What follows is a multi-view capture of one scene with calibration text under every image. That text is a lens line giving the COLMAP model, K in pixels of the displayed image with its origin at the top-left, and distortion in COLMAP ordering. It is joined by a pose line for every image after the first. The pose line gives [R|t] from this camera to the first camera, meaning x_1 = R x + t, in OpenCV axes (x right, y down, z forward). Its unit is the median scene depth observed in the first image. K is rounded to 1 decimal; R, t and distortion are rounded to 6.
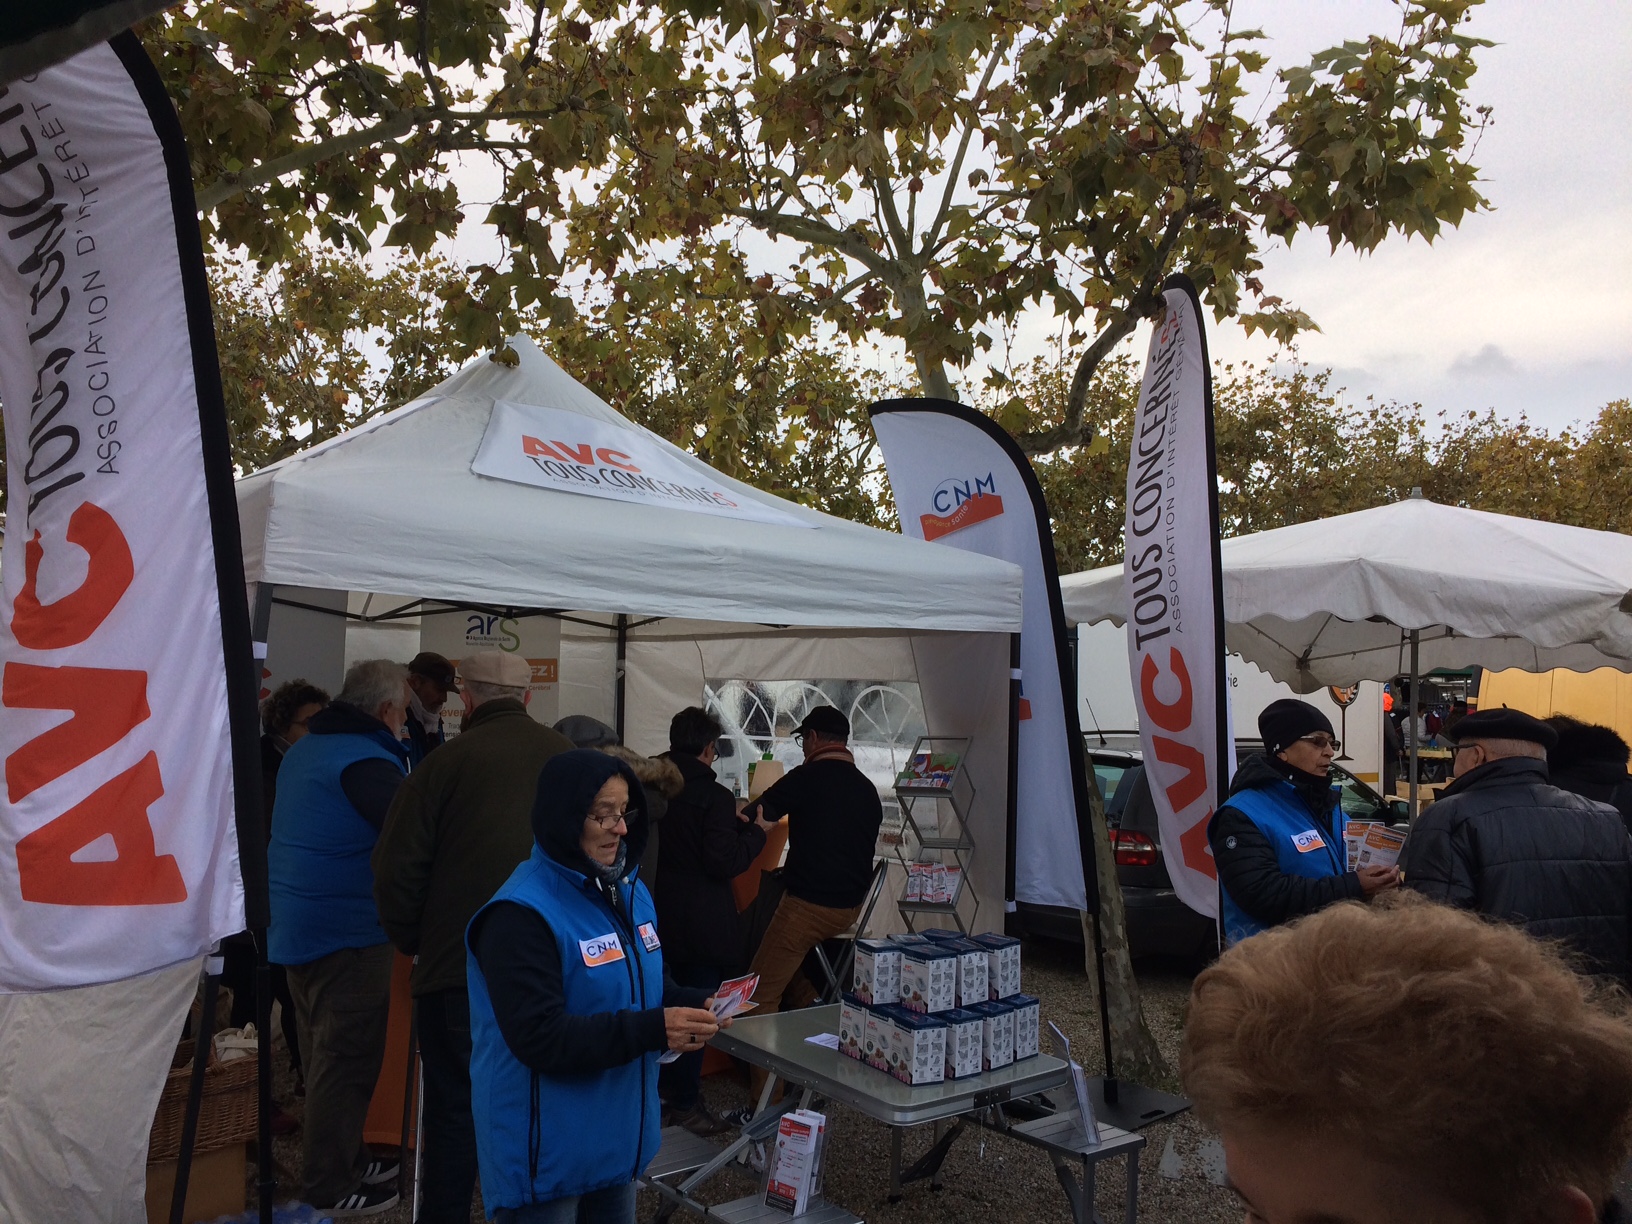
lens RADIAL K [[1440.8, 0, 806.0], [0, 1440.8, 618.8], [0, 0, 1]] dist [0.123737, -0.017900]
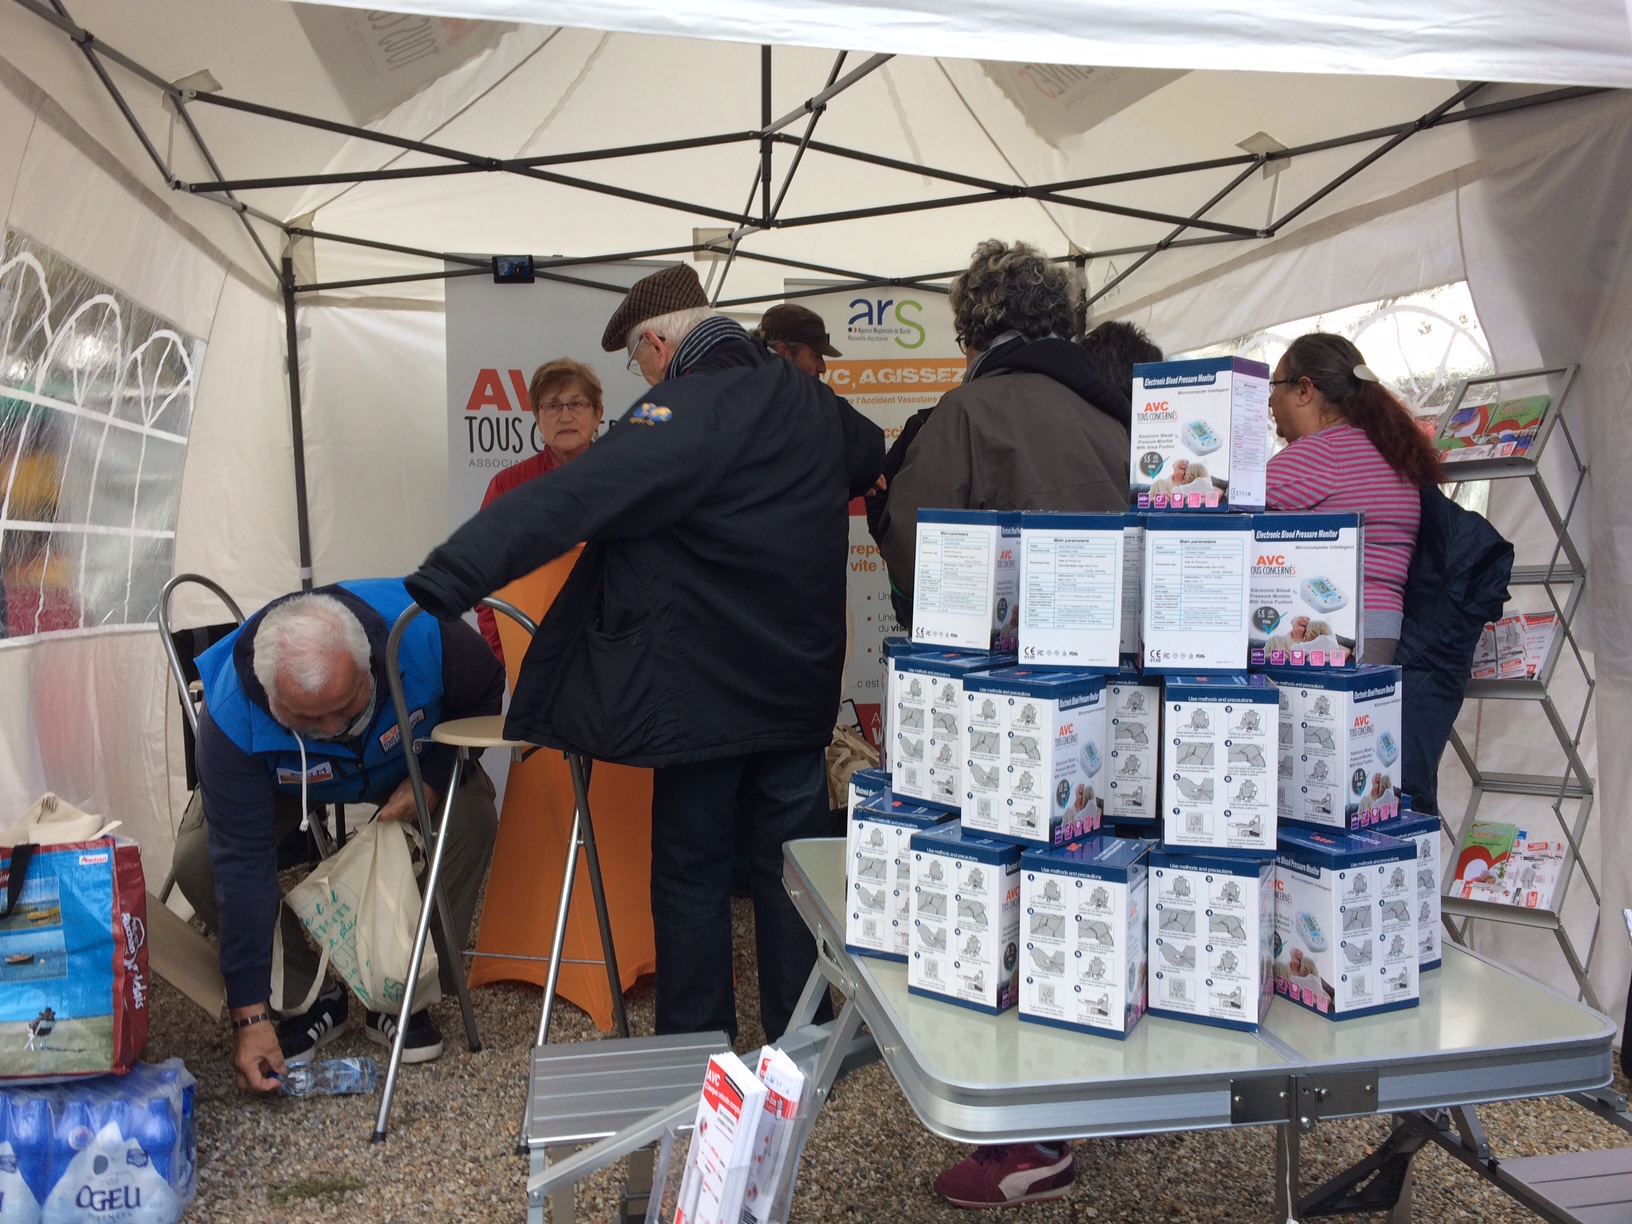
lens RADIAL K [[1429.3, 0, 812.0], [0, 1429.3, 603.8], [0, 0, 1]] dist [0.079437, -0.055555]
pose [[0.871244, -0.001553, -0.490848, 0.114273], [0.042235, 0.996523, 0.071815, 0.107229], [0.489030, -0.083299, 0.868281, 0.387559]]
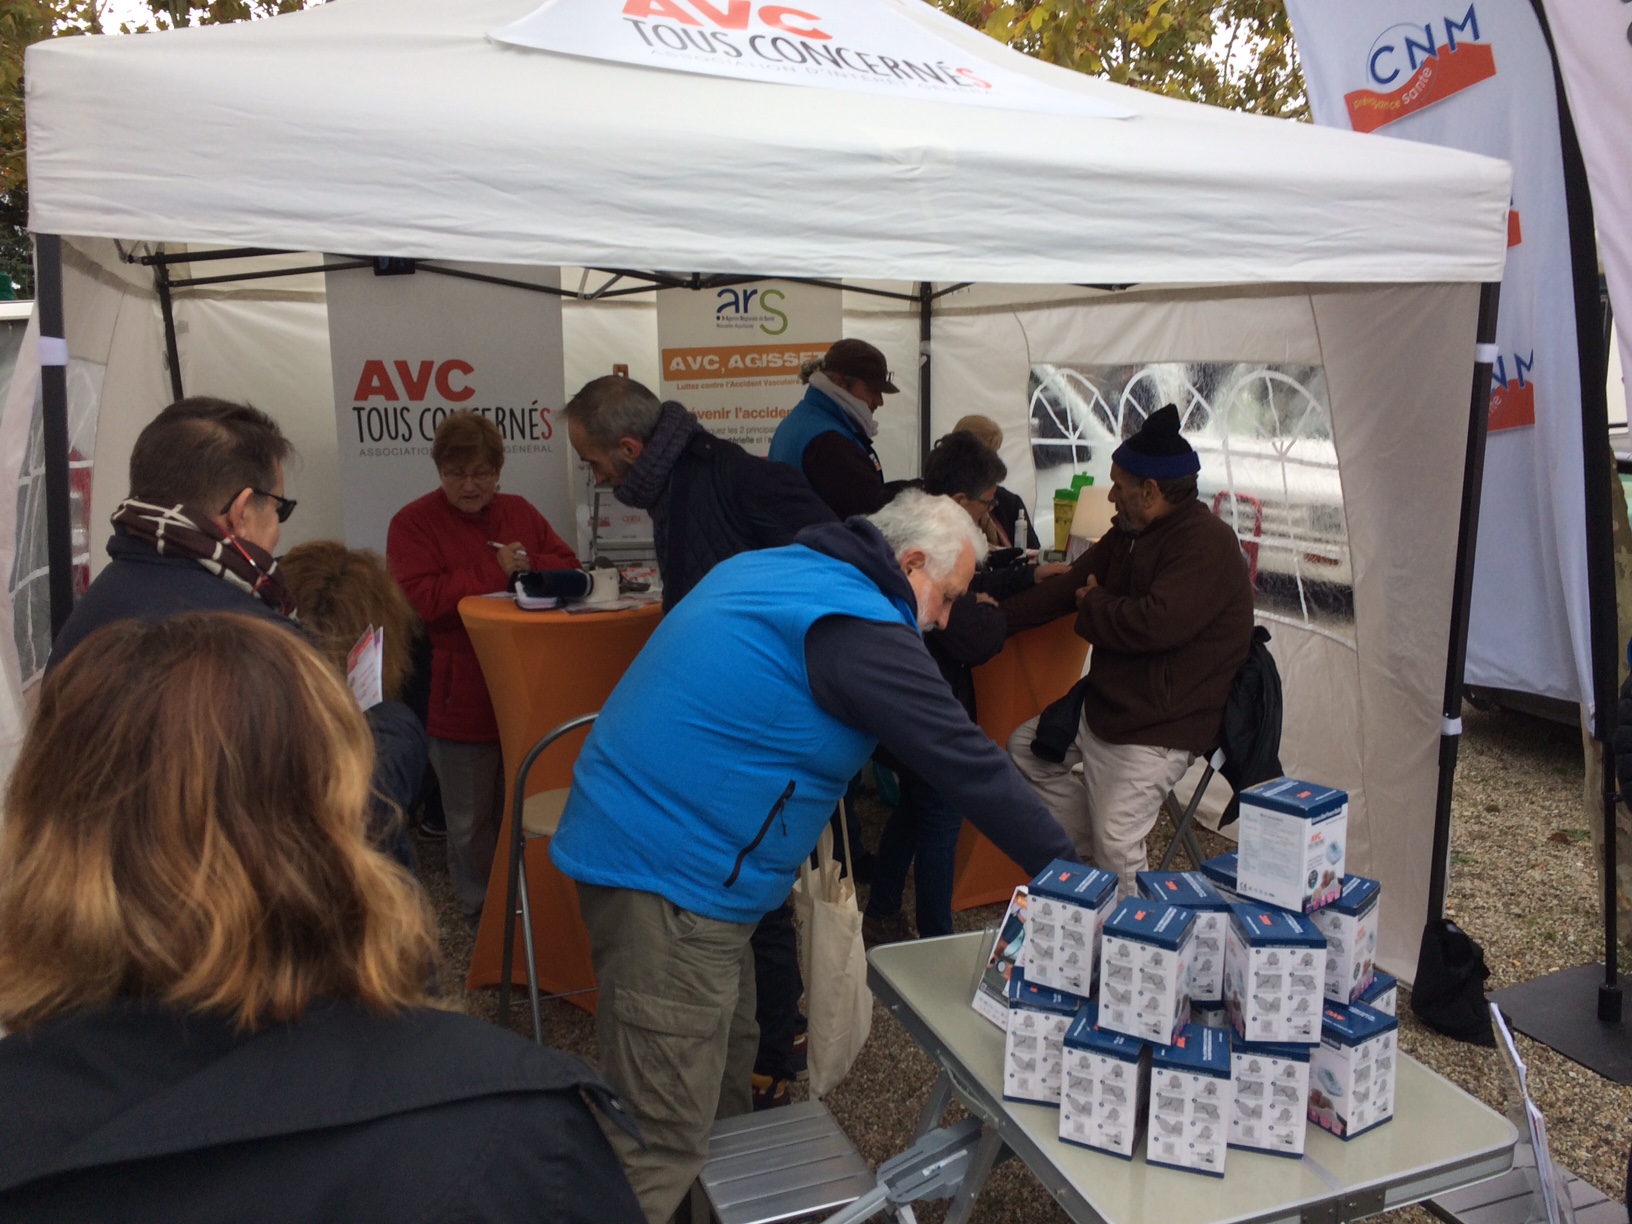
lens RADIAL K [[1429.3, 0, 797.7], [0, 1429.3, 588.2], [0, 0, 1]] dist [0.079437, -0.055555]
pose [[0.947068, 0.032022, -0.319432, 0.062382], [0.033321, 0.979834, 0.197018, 0.005545], [0.319299, -0.197233, 0.926902, 0.300230]]
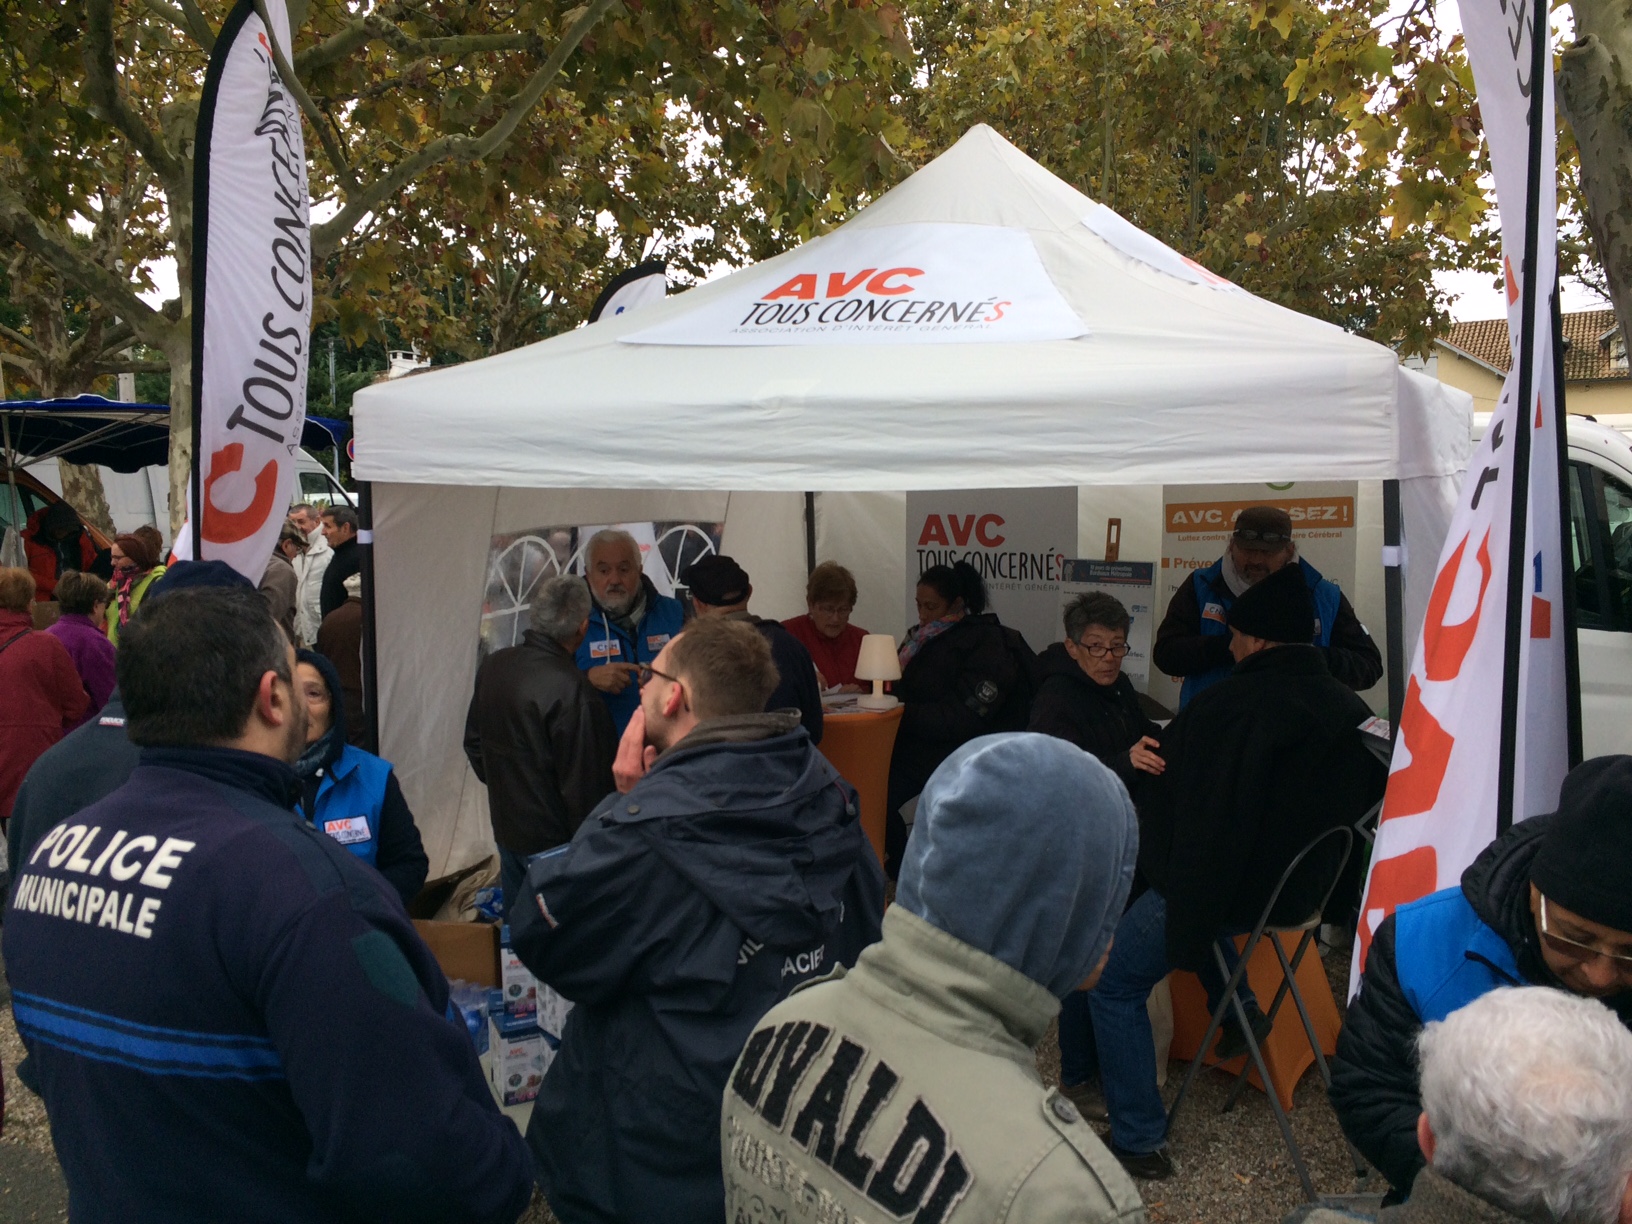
lens RADIAL K [[1429.3, 0, 776.9], [0, 1429.3, 569.4], [0, 0, 1]] dist [0.079437, -0.055555]
pose [[0.366478, 0.041835, -0.929486, 0.479455], [0.063479, 0.995537, 0.069837, -0.007426], [0.928259, -0.084597, 0.362187, 0.509029]]
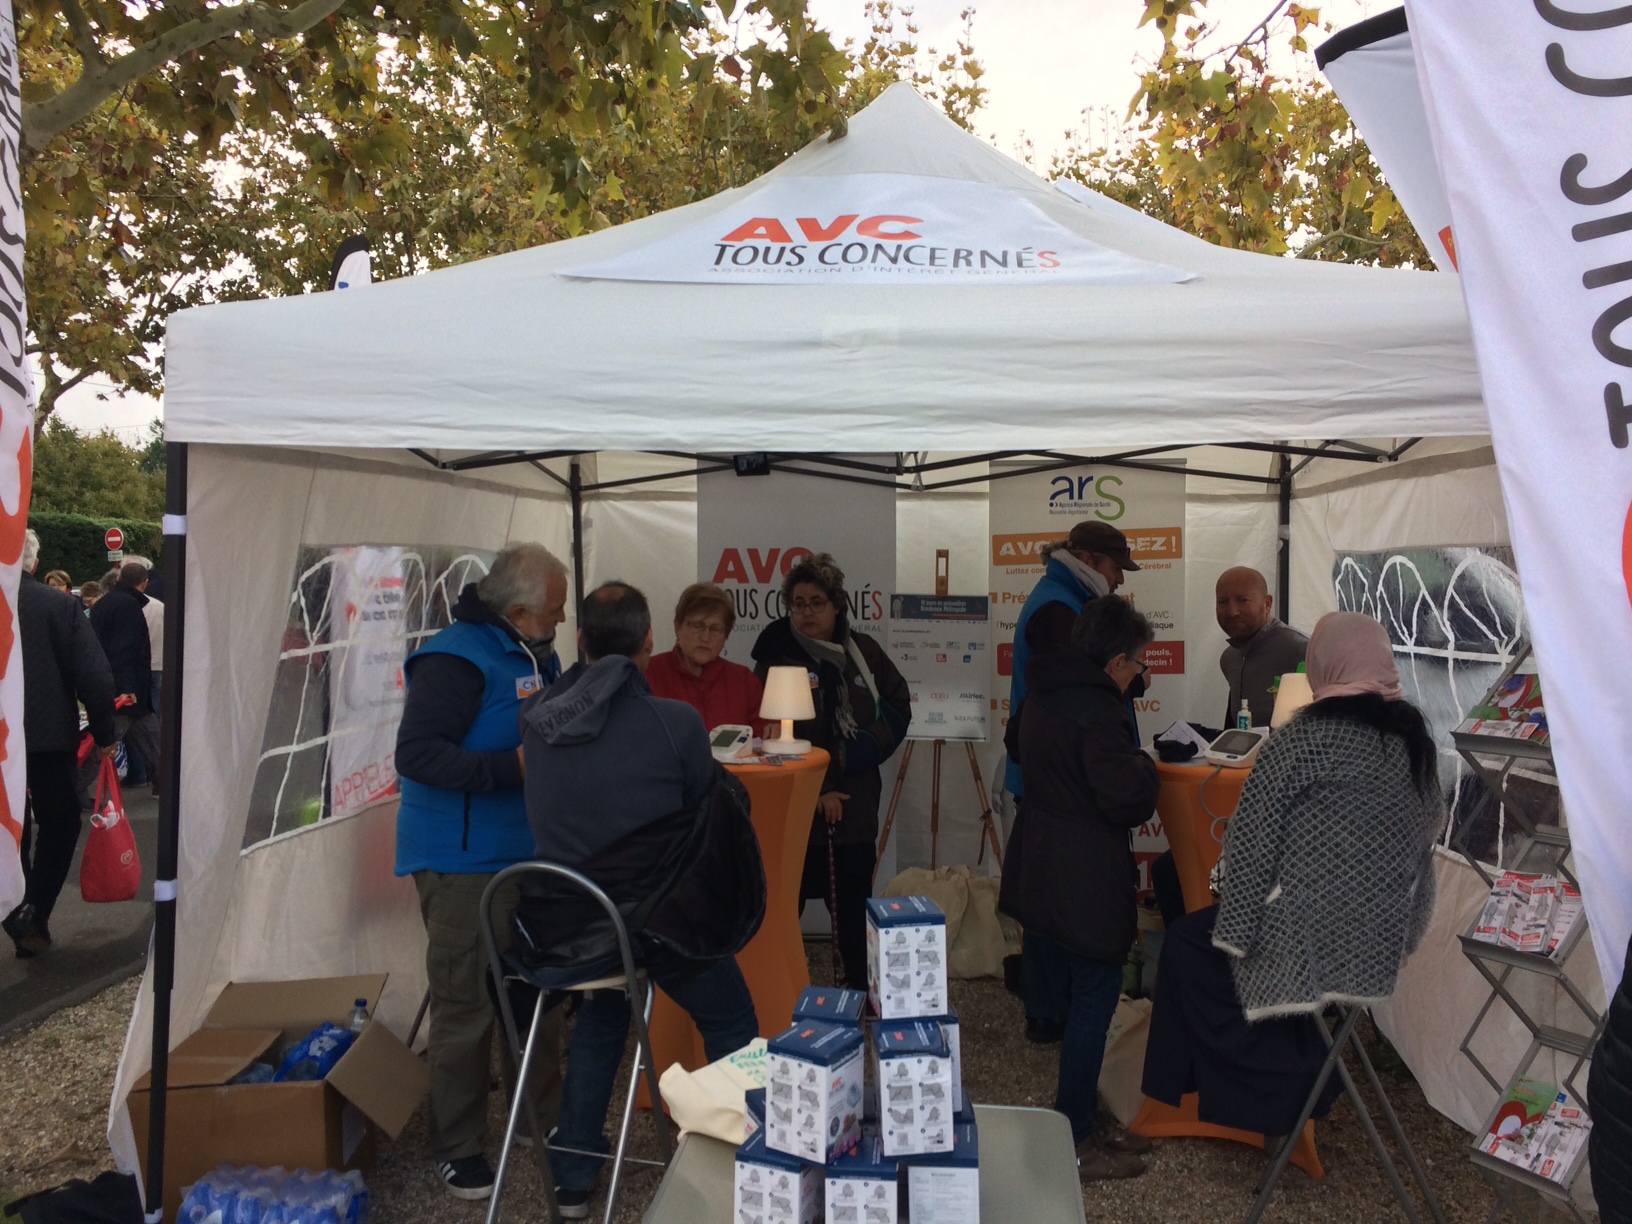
lens RADIAL K [[1429.3, 0, 804.3], [0, 1429.3, 594.3], [0, 0, 1]] dist [0.079437, -0.055555]
pose [[0.686696, -0.007072, -0.726910, 0.265360], [0.051185, 0.997941, 0.038645, 0.027059], [0.725140, -0.063744, 0.685645, 0.399415]]
